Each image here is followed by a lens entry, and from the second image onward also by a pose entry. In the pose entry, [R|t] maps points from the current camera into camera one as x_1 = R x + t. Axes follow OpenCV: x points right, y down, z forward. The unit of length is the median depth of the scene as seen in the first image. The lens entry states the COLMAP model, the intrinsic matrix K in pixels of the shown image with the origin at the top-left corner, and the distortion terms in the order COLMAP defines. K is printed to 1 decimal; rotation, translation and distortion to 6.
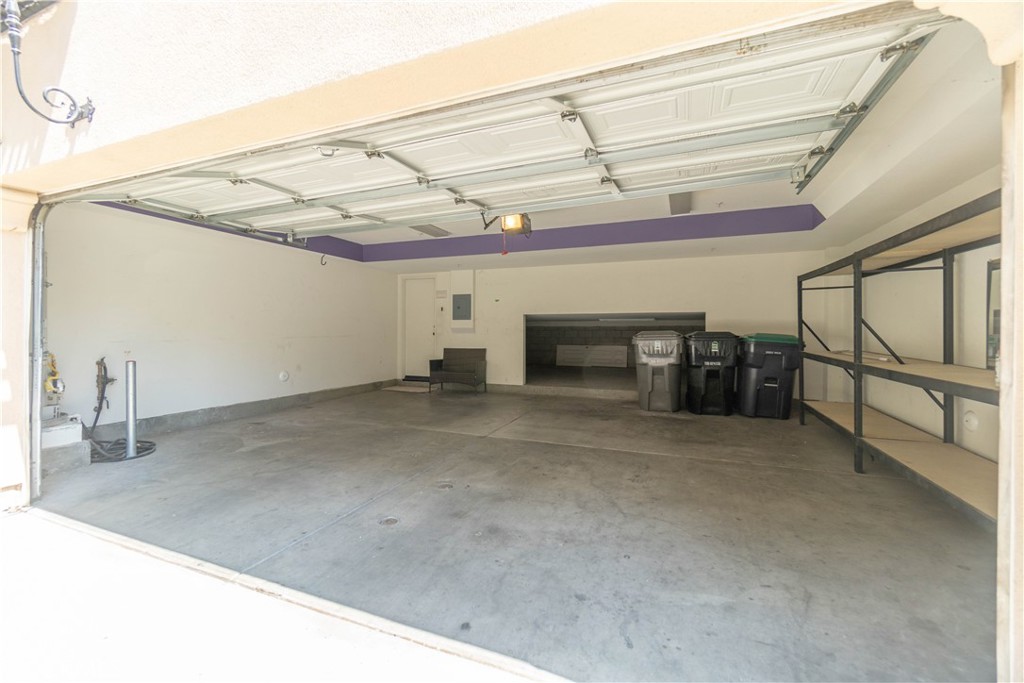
lens RADIAL K [[436.1, 0, 507.9], [0, 436.1, 333.6], [0, 0, 1]] dist [-0.000515, 0.000501]
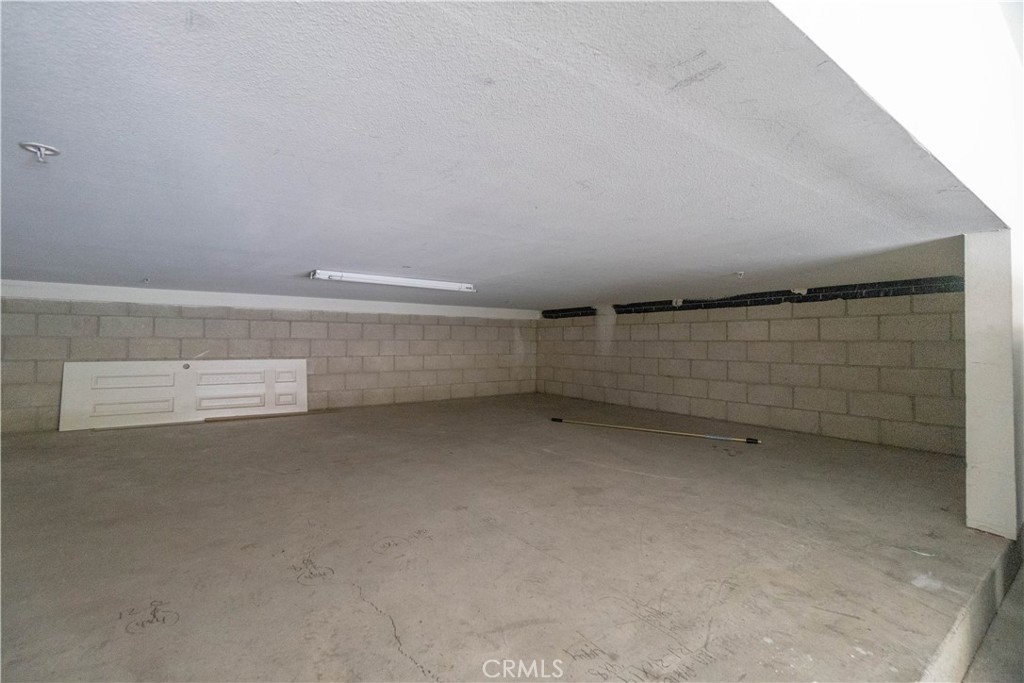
lens RADIAL K [[436.1, 0, 507.4], [0, 436.1, 339.9], [0, 0, 1]] dist [-0.000515, 0.000501]
pose [[0.563716, 0.001584, 0.825967, 0.087652], [-0.001916, 0.999998, -0.000610, 0.022558], [-0.825966, -0.001238, 0.563718, 1.303541]]
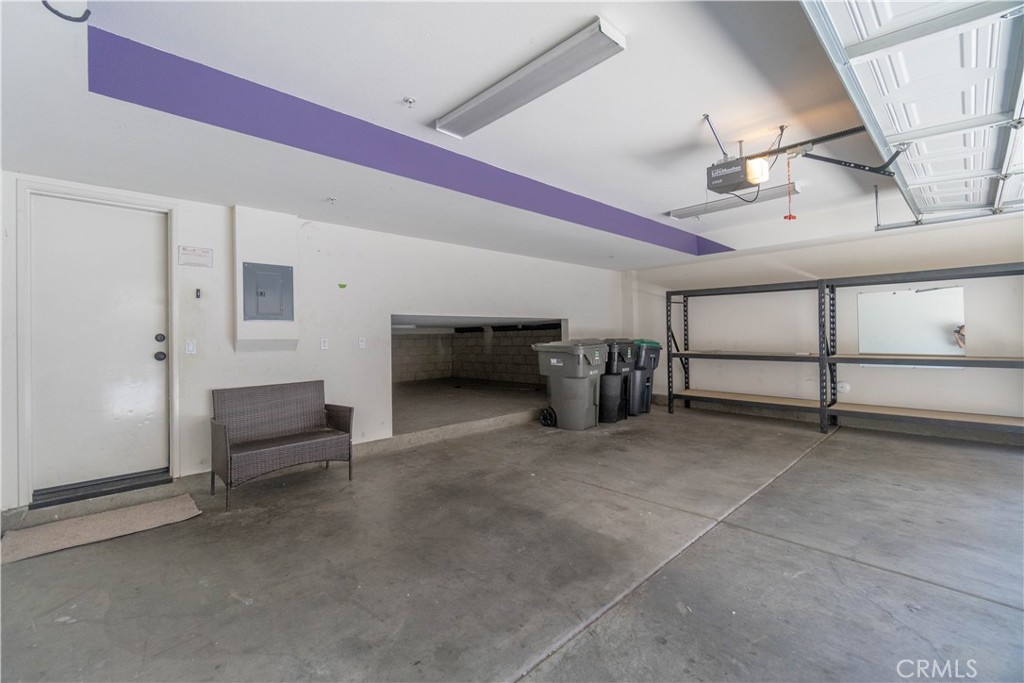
lens RADIAL K [[436.1, 0, 510.3], [0, 436.1, 332.6], [0, 0, 1]] dist [-0.000515, 0.000501]
pose [[0.414707, -0.001064, 0.909955, -0.581133], [0.020605, 0.999754, -0.008221, -0.015419], [-0.909722, 0.022159, 0.414627, 0.841161]]
